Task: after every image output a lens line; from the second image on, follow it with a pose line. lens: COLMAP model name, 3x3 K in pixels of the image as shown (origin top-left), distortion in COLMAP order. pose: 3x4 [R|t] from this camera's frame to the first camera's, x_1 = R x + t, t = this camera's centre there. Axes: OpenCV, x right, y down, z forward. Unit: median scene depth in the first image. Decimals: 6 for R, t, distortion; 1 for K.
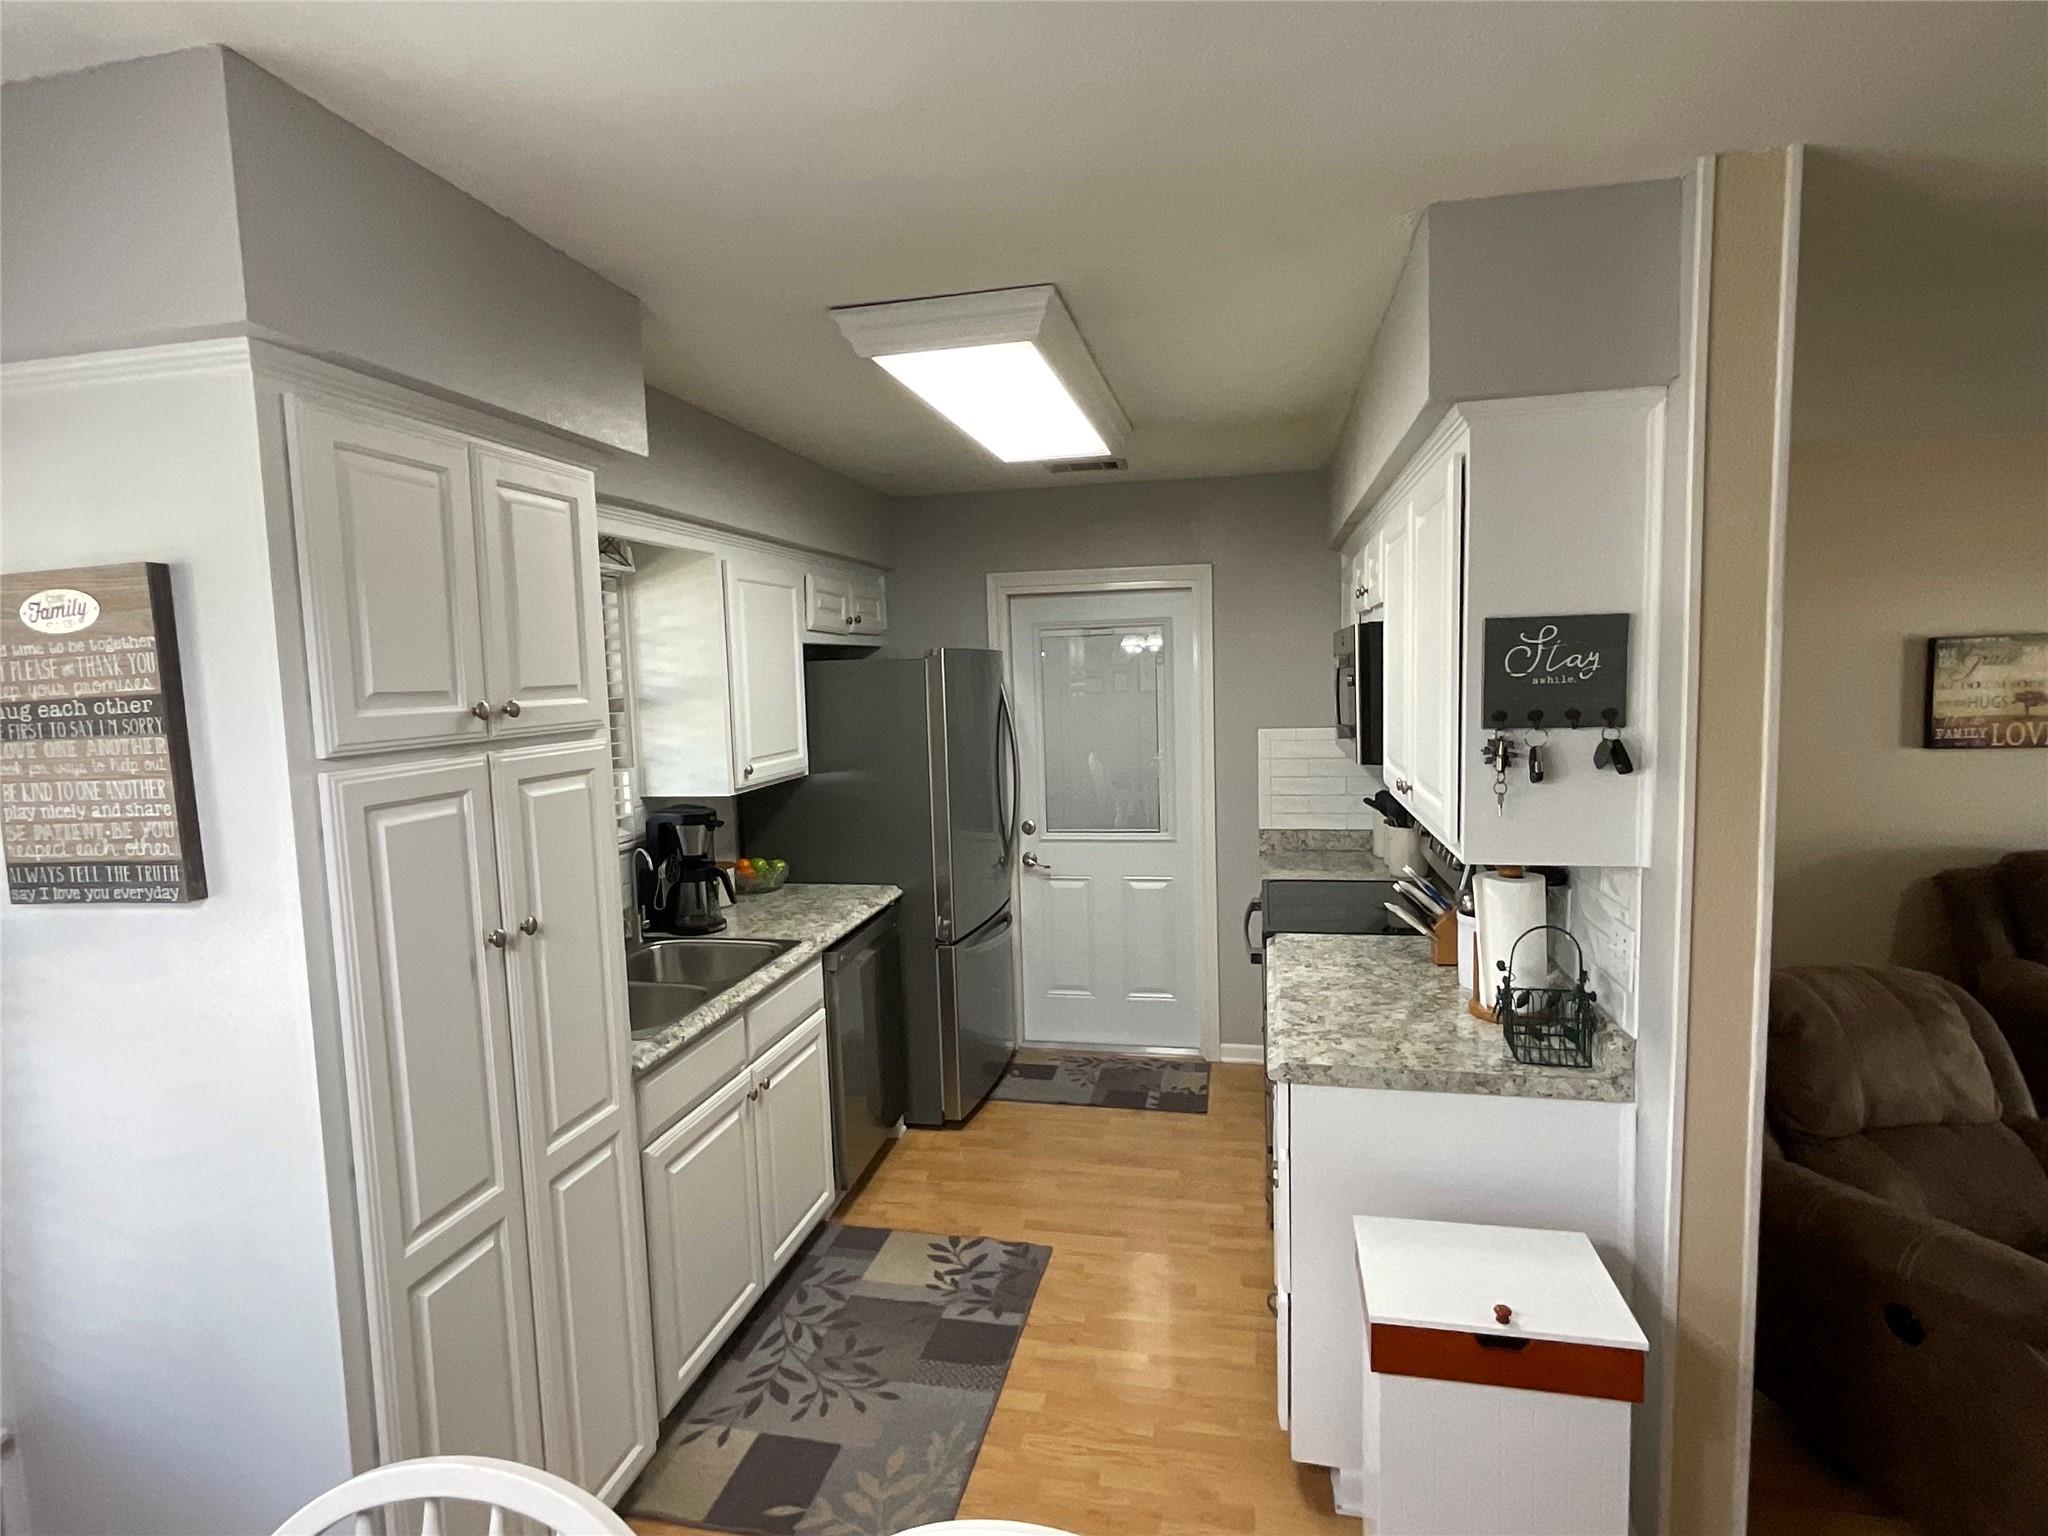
lens RADIAL K [[1059.8, 0, 1023.9], [0, 1059.8, 767.5], [0, 0, 1]] dist [-0.004273, 0.002027]
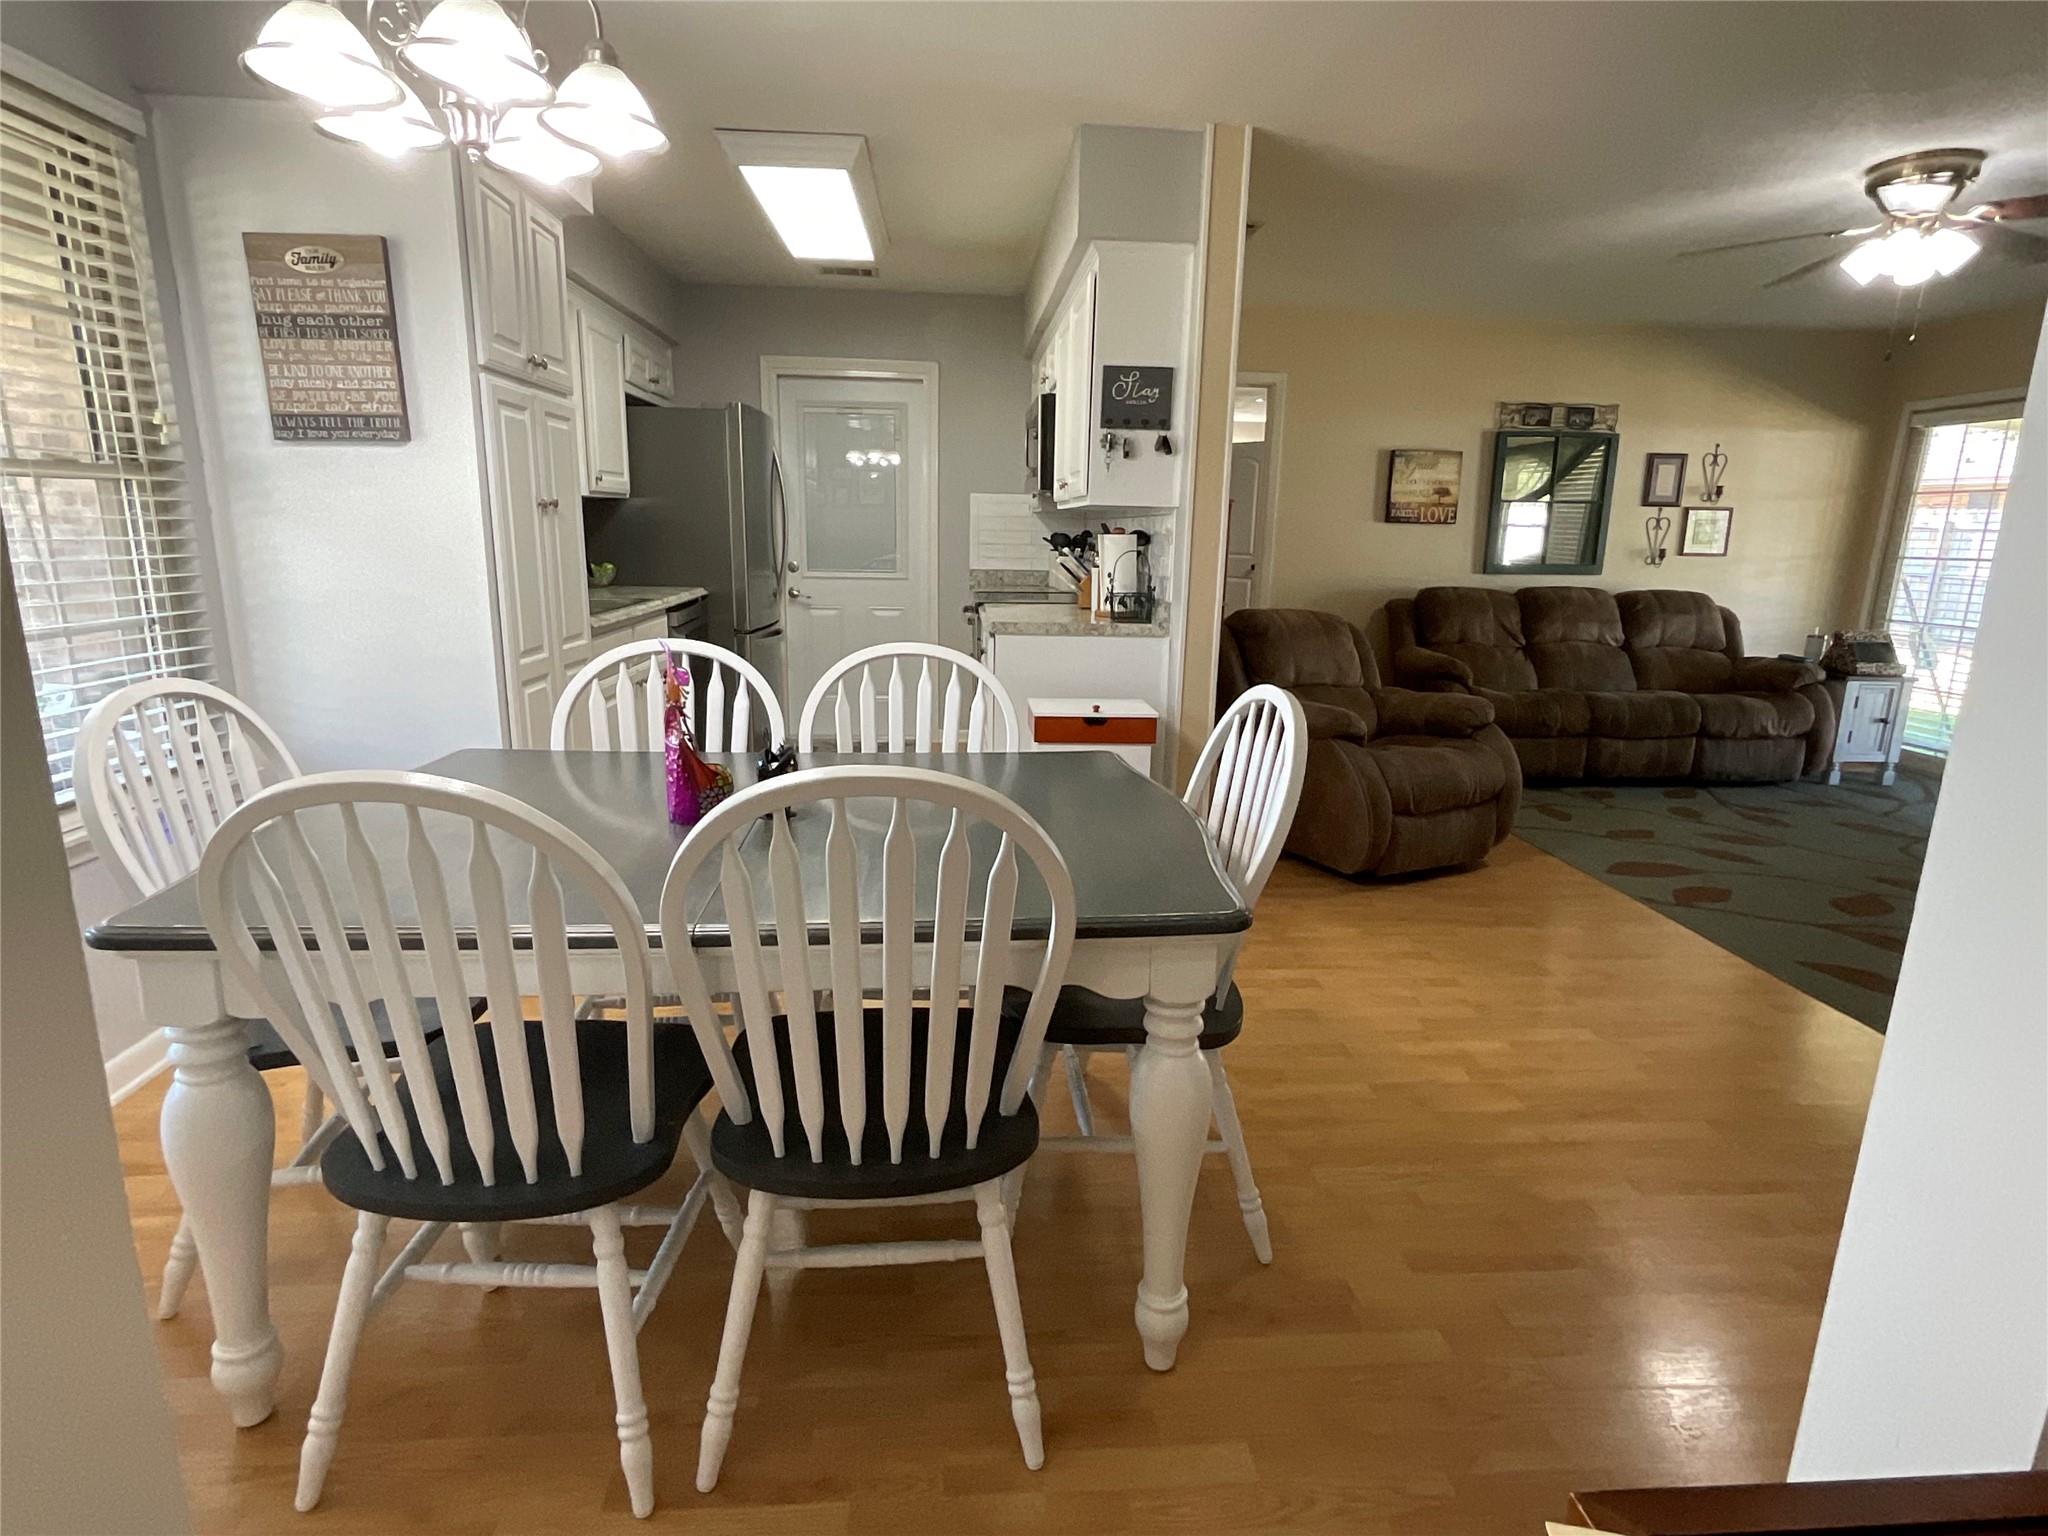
lens RADIAL K [[1059.8, 0, 1023.7], [0, 1059.8, 769.2], [0, 0, 1]] dist [-0.004273, 0.002027]
pose [[0.959467, -0.014218, 0.281461, -0.194181], [-0.022405, 0.991717, 0.126472, 0.277248], [-0.280928, -0.127652, 0.951202, -0.687221]]
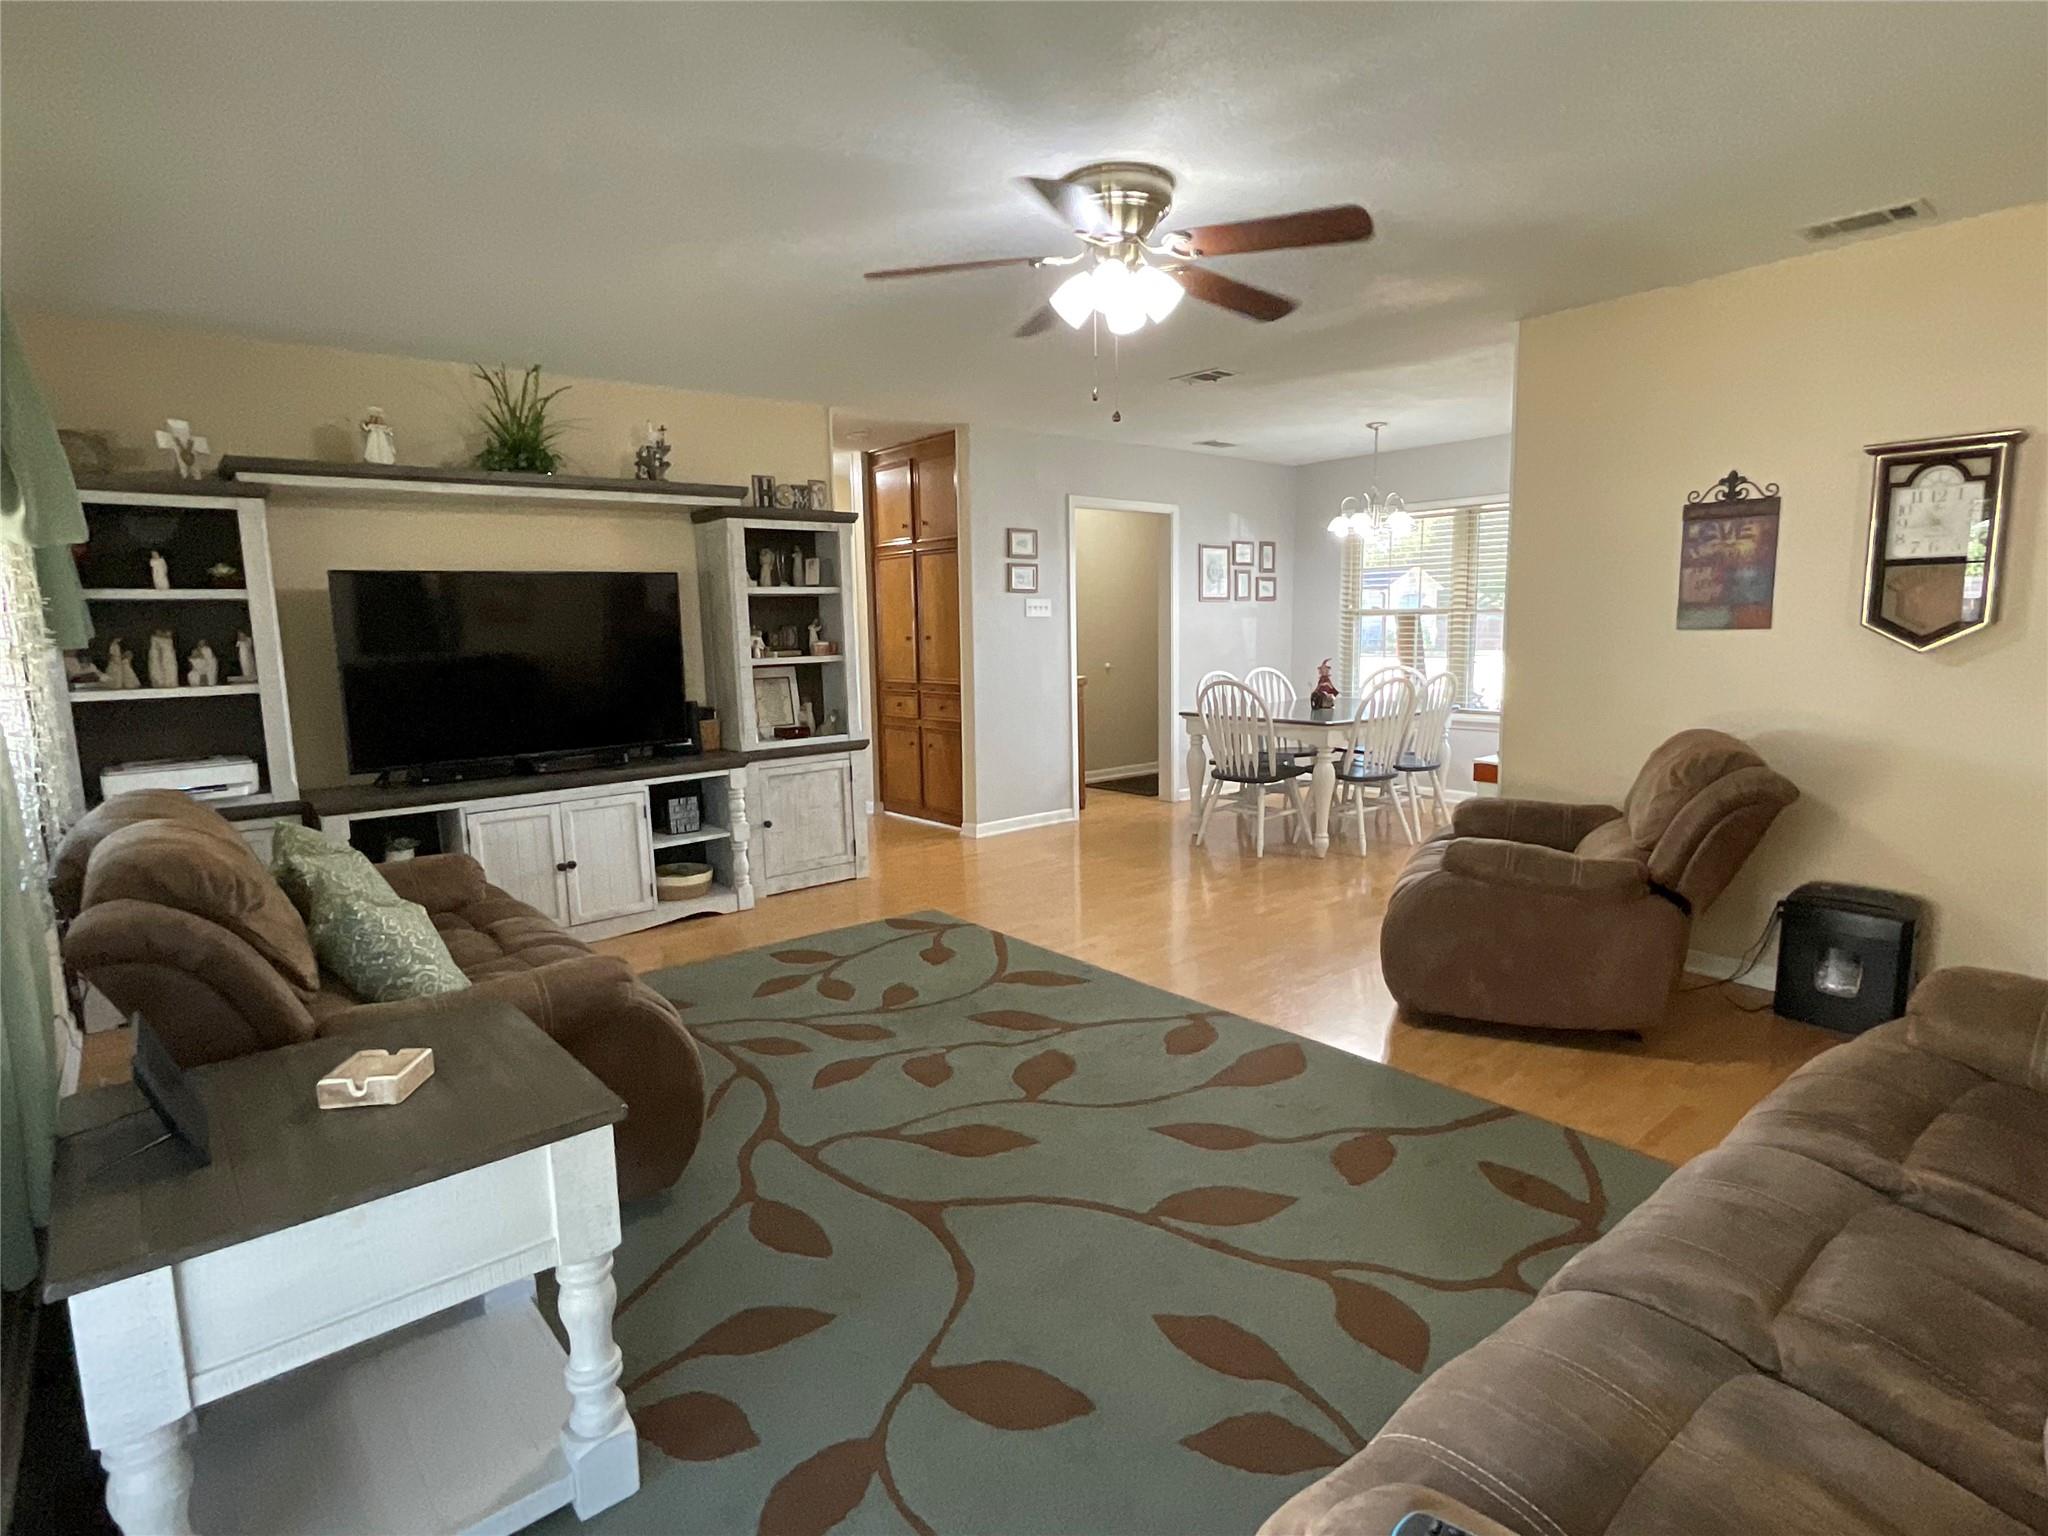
lens RADIAL K [[1059.8, 0, 1028.8], [0, 1059.8, 779.3], [0, 0, 1]] dist [-0.004273, 0.002027]
pose [[-0.620208, 0.158048, -0.768351, 2.619550], [-0.035013, 0.972939, 0.228393, -0.030694], [0.783656, 0.168553, -0.597891, 1.291941]]
